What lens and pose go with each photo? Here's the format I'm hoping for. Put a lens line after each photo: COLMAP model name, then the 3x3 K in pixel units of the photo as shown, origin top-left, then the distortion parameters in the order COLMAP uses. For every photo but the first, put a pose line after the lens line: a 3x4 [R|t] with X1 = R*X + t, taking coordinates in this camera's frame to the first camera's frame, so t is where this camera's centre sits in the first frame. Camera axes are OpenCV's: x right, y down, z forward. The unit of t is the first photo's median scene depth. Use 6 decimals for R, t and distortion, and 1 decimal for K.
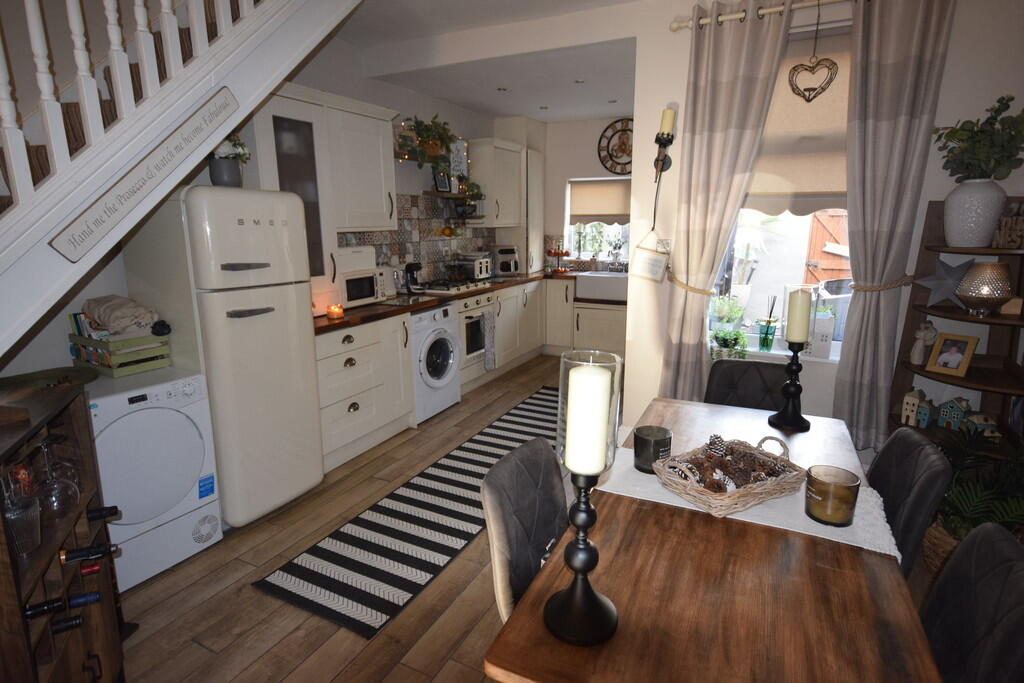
lens RADIAL K [[527.1, 0, 512.0], [0, 527.1, 341.5], [0, 0, 1]] dist [-0.014042, 0.000354]
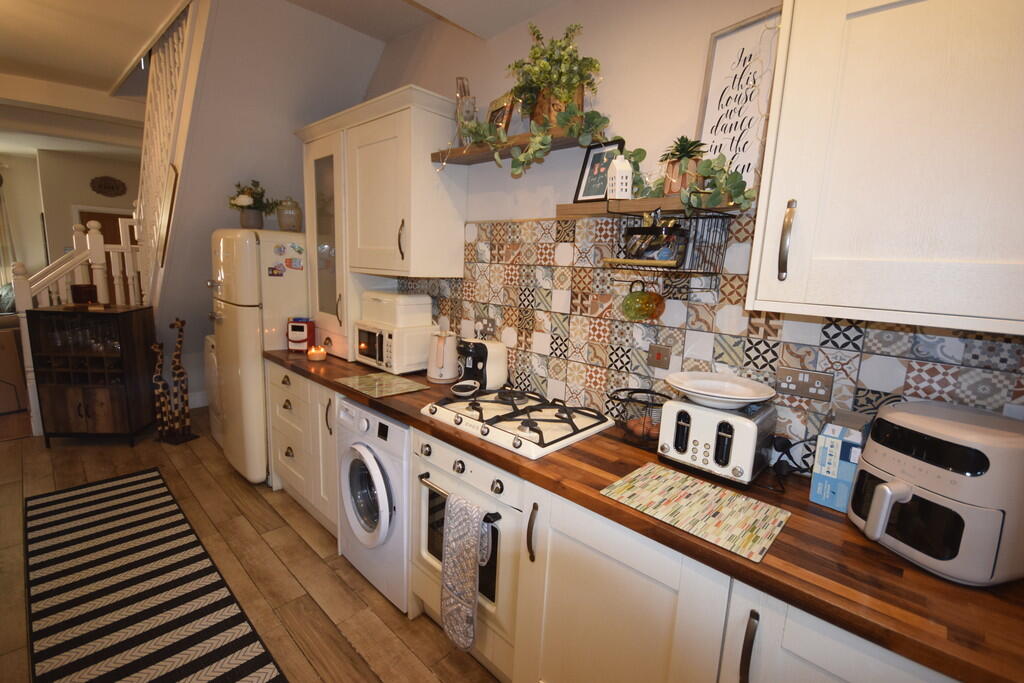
lens RADIAL K [[457.6, 0, 512.0], [0, 457.6, 341.5], [0, 0, 1]] dist [0.000651, 0.000066]
pose [[-0.273569, 0.154781, -0.949317, 0.344391], [-0.259912, 0.938355, 0.227894, -0.359852], [0.926070, 0.309084, -0.216476, 1.525707]]
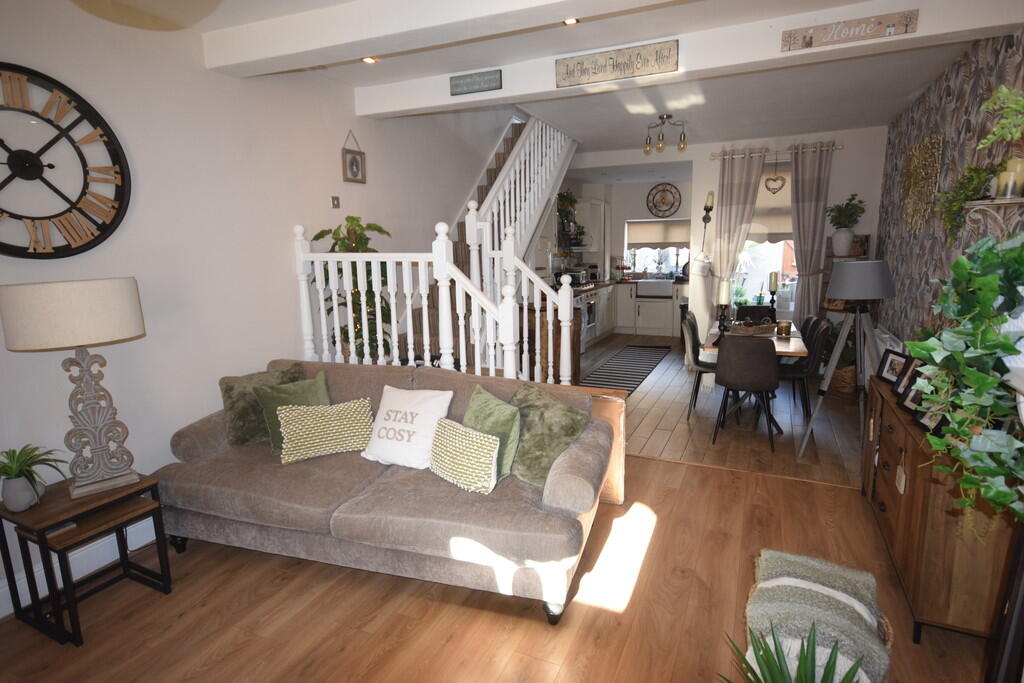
lens RADIAL K [[527.1, 0, 512.0], [0, 527.1, 341.5], [0, 0, 1]] dist [-0.014042, 0.000354]
pose [[0.999529, -0.018707, 0.024339, -0.530344], [0.019873, 0.998623, -0.048558, 0.224341], [-0.023397, 0.049019, 0.998524, -1.011208]]
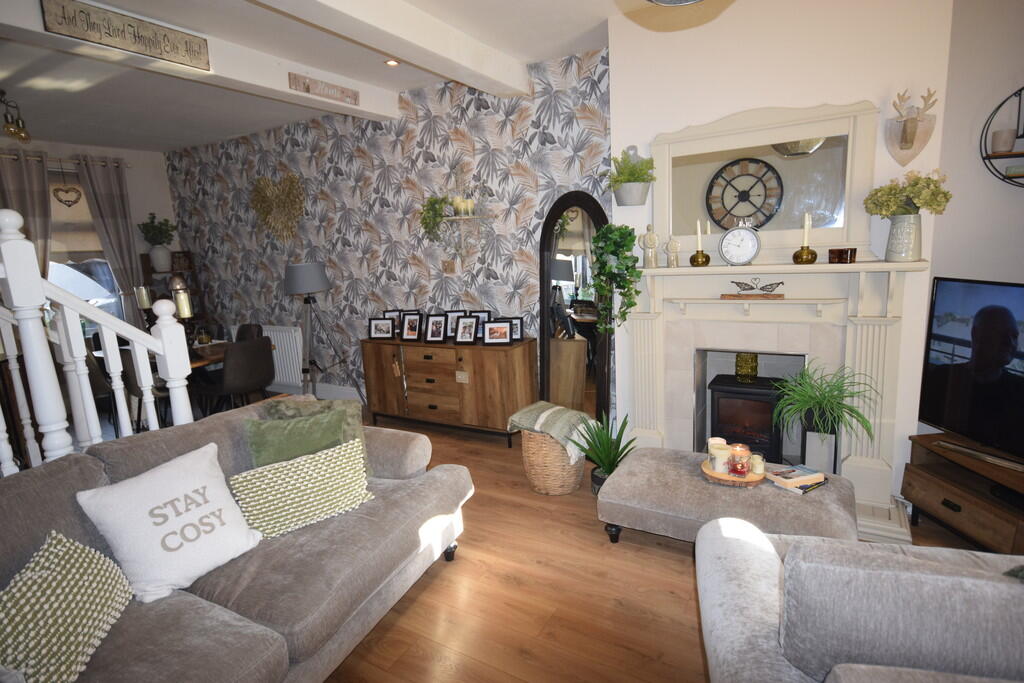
lens RADIAL K [[527.1, 0, 512.0], [0, 527.1, 341.5], [0, 0, 1]] dist [-0.014042, 0.000354]
pose [[0.064874, -0.178986, 0.981710, -1.157798], [0.260127, 0.952803, 0.156526, 0.141043], [-0.963393, 0.245215, 0.108371, -0.617551]]
